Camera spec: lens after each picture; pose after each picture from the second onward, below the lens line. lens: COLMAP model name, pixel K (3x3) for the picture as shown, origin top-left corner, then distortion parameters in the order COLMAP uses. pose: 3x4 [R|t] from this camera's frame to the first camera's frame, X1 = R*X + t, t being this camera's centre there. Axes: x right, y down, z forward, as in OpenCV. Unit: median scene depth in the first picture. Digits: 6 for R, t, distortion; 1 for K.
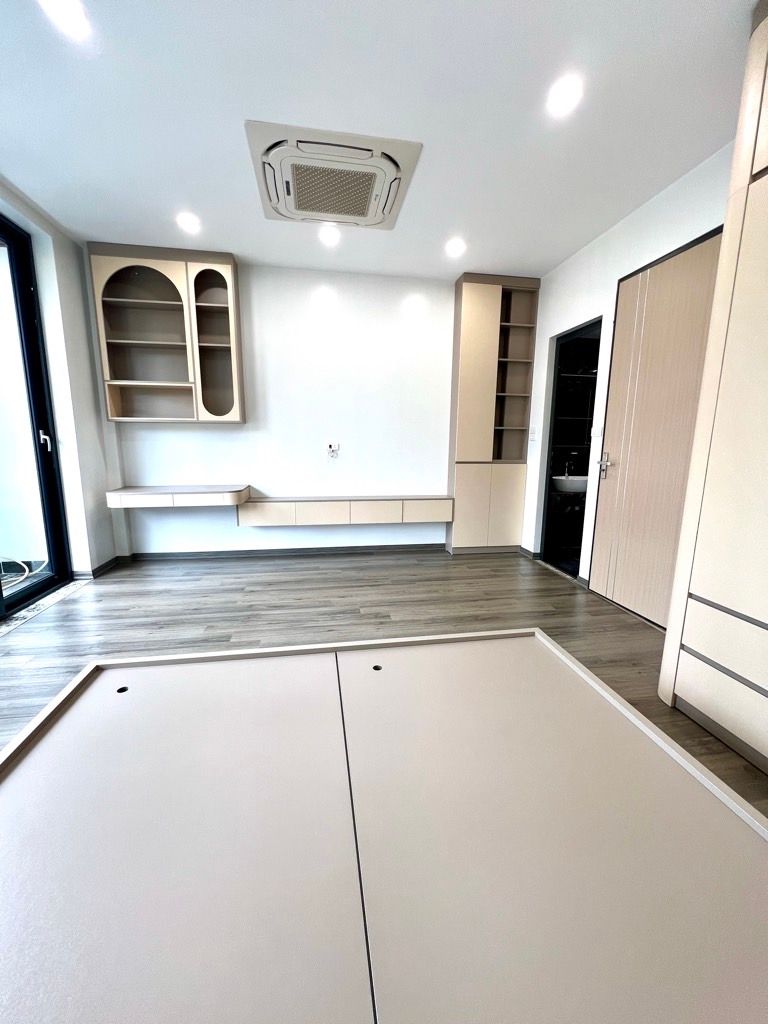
lens RADIAL K [[410.1, 0, 387.9], [0, 410.1, 511.3], [0, 0, 1]] dist [-0.003682, 0.001764]
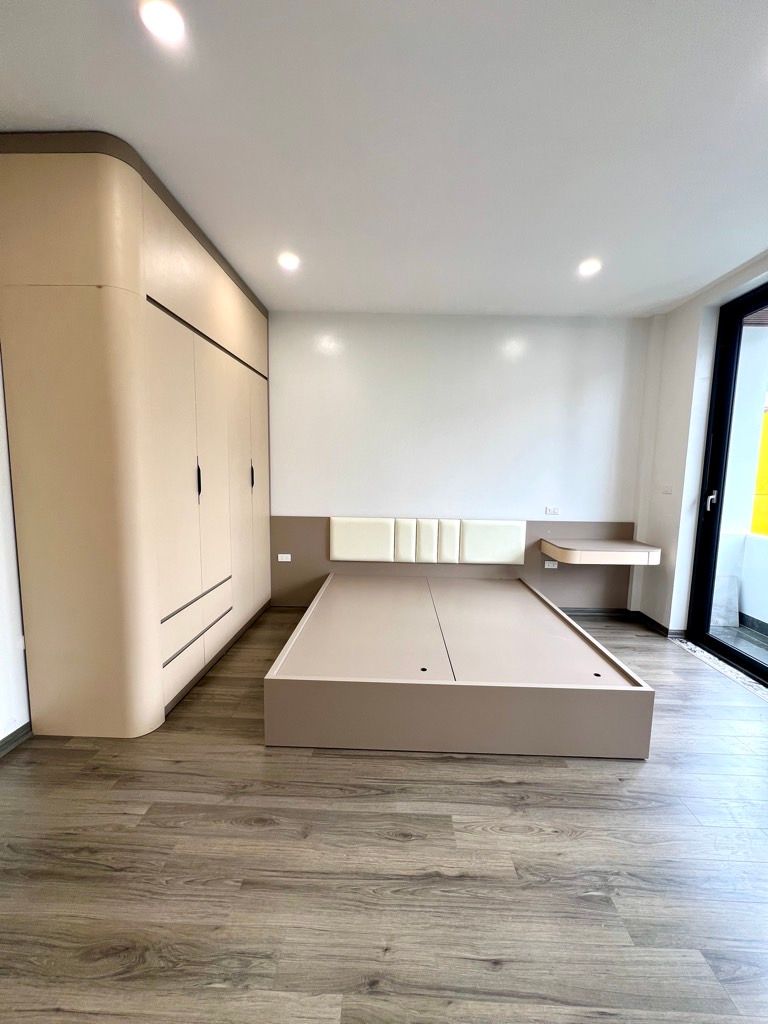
lens RADIAL K [[410.1, 0, 387.4], [0, 410.1, 509.0], [0, 0, 1]] dist [-0.003682, 0.001764]
pose [[-0.979834, -0.050137, 0.193420, -0.076302], [0.002431, 0.964945, 0.262442, -0.255752], [-0.199798, 0.257620, -0.945364, 1.148780]]
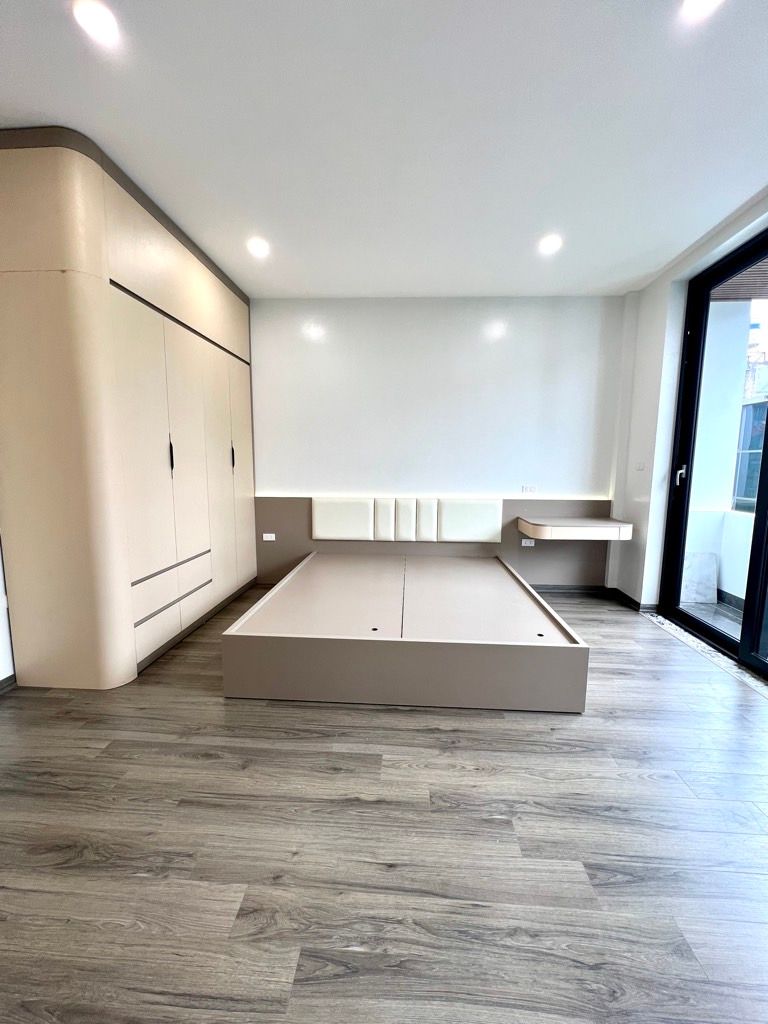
lens RADIAL K [[410.1, 0, 386.8], [0, 410.1, 508.5], [0, 0, 1]] dist [-0.003682, 0.001764]
pose [[-0.972348, -0.045582, 0.229043, -0.199352], [0.019168, 0.961881, 0.272796, -0.218170], [-0.232747, 0.269643, -0.934410, 1.173715]]
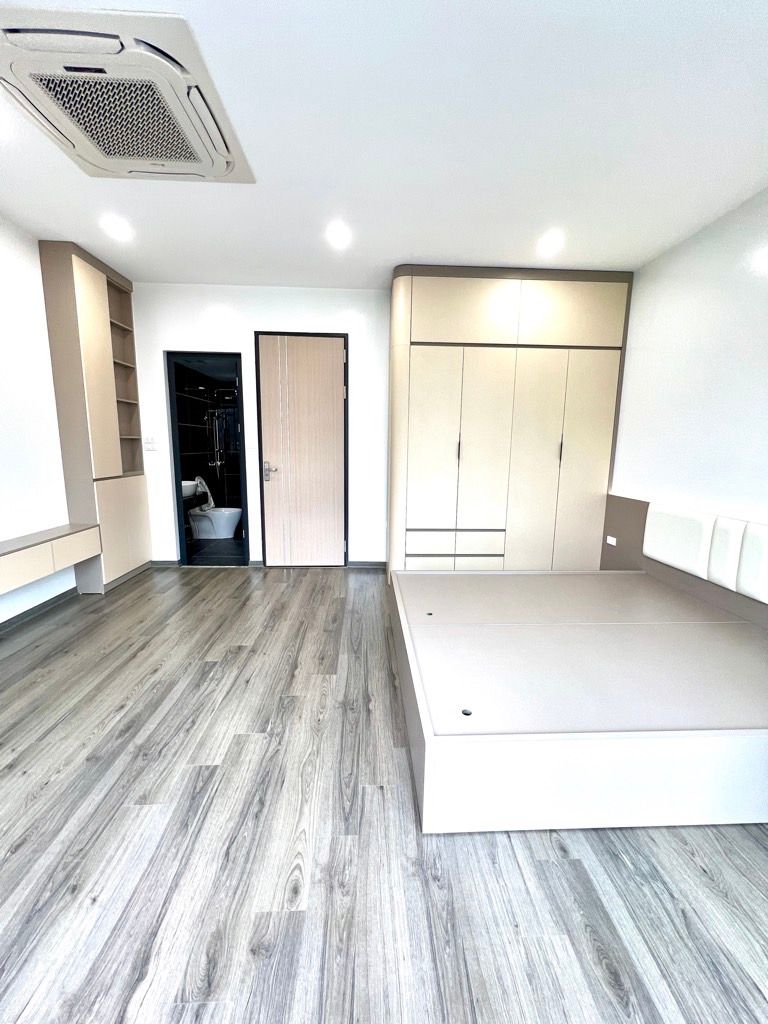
lens RADIAL K [[410.1, 0, 383.7], [0, 410.1, 508.2], [0, 0, 1]] dist [-0.003682, 0.001764]
pose [[0.130811, -0.160225, 0.978374, -0.783372], [0.152751, 0.978327, 0.139795, -0.128345], [-0.979569, 0.131161, 0.152450, 0.469296]]
